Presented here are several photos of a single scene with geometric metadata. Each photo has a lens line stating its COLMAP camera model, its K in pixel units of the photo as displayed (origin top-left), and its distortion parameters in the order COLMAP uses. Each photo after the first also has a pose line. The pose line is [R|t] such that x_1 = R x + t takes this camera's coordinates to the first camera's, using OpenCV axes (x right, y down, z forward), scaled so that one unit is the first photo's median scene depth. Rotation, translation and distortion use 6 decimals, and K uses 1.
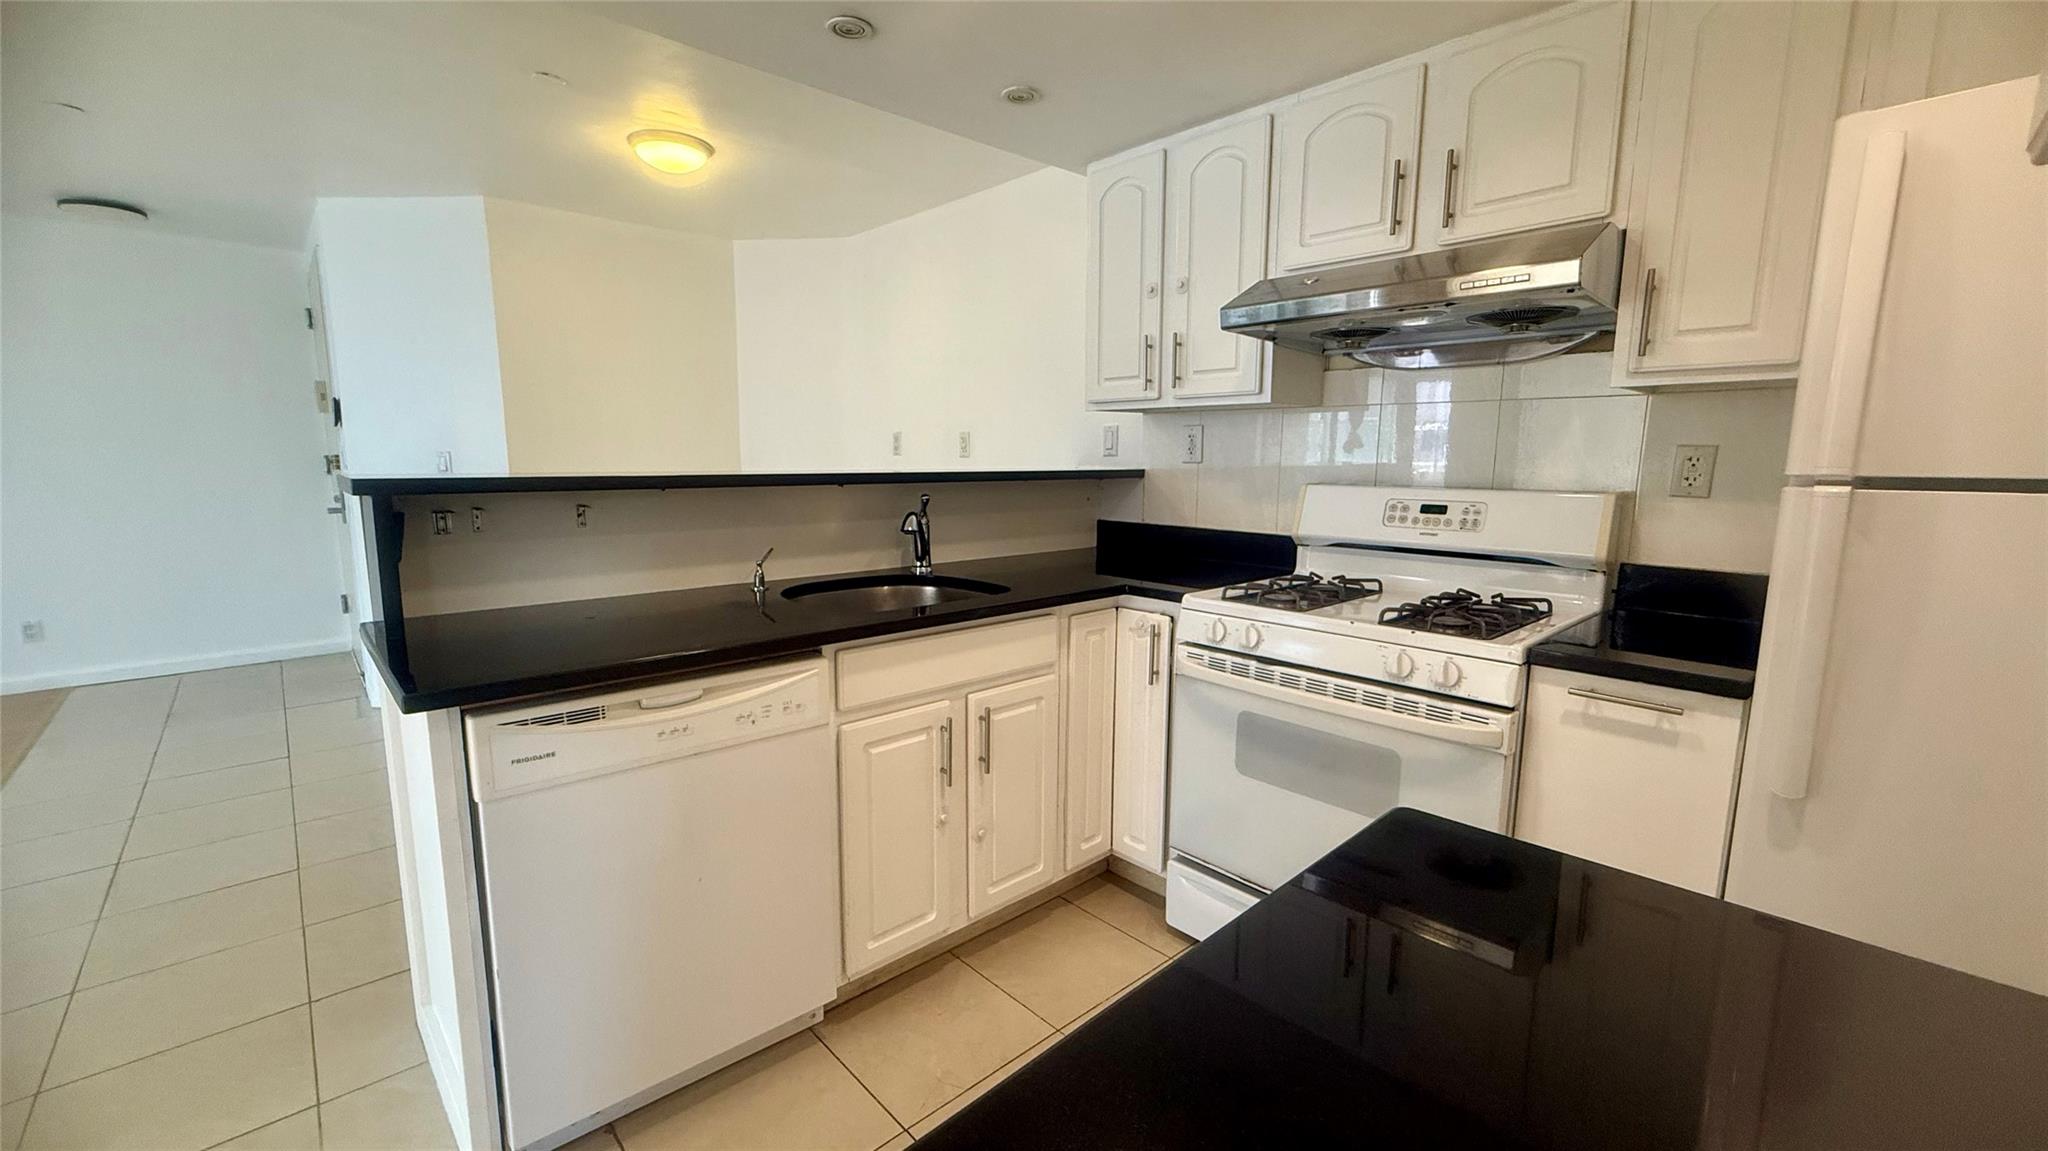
lens RADIAL K [[816.3, 0, 1018.5], [0, 816.3, 578.1], [0, 0, 1]] dist [-0.000590, 0.000422]
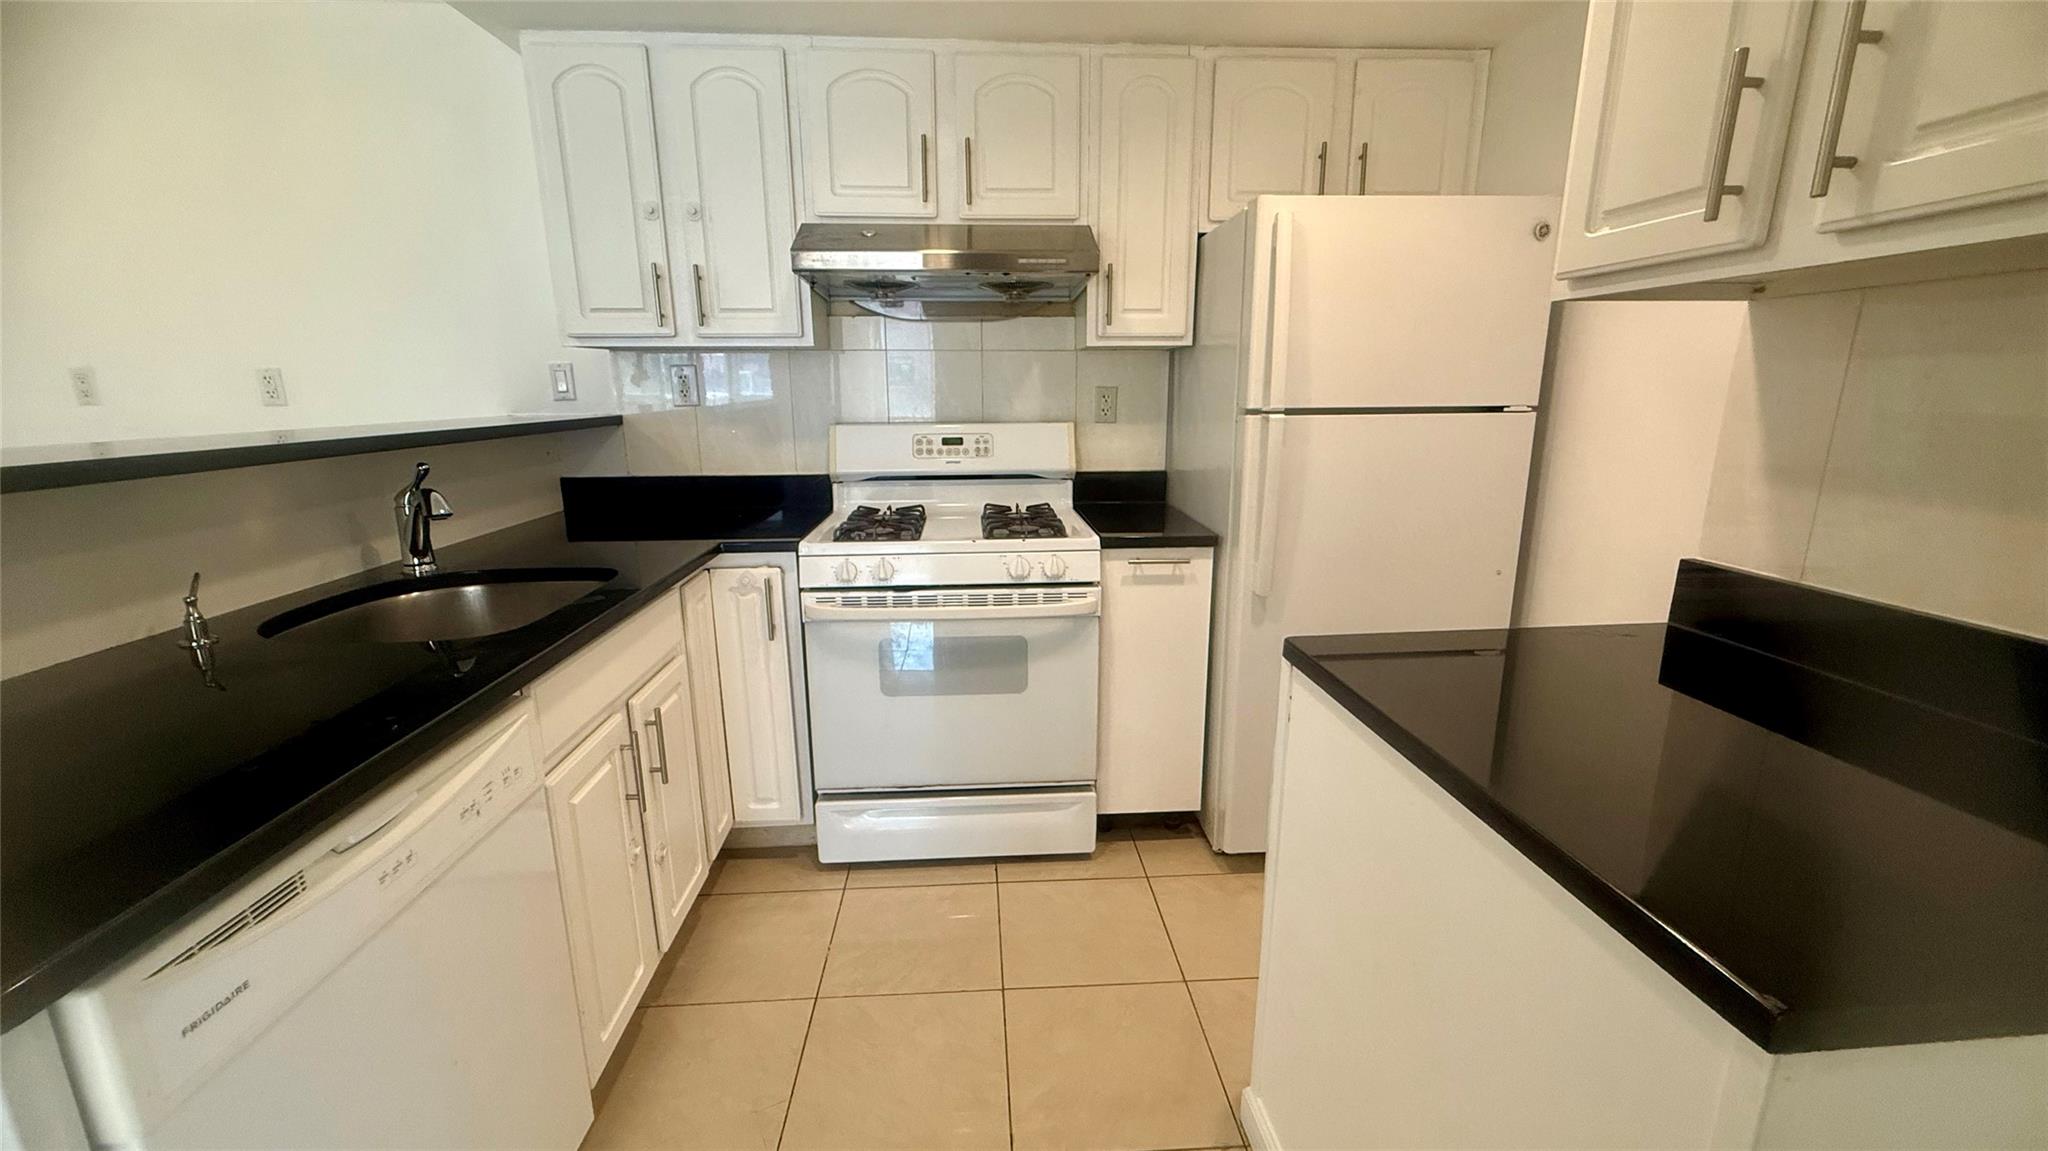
lens RADIAL K [[816.3, 0, 1018.5], [0, 816.3, 578.1], [0, 0, 1]] dist [-0.000590, 0.000422]
pose [[0.629018, -0.186580, 0.754668, -0.379868], [0.125600, 0.982408, 0.138198, -0.040288], [-0.767178, 0.007858, 0.641387, 0.154128]]
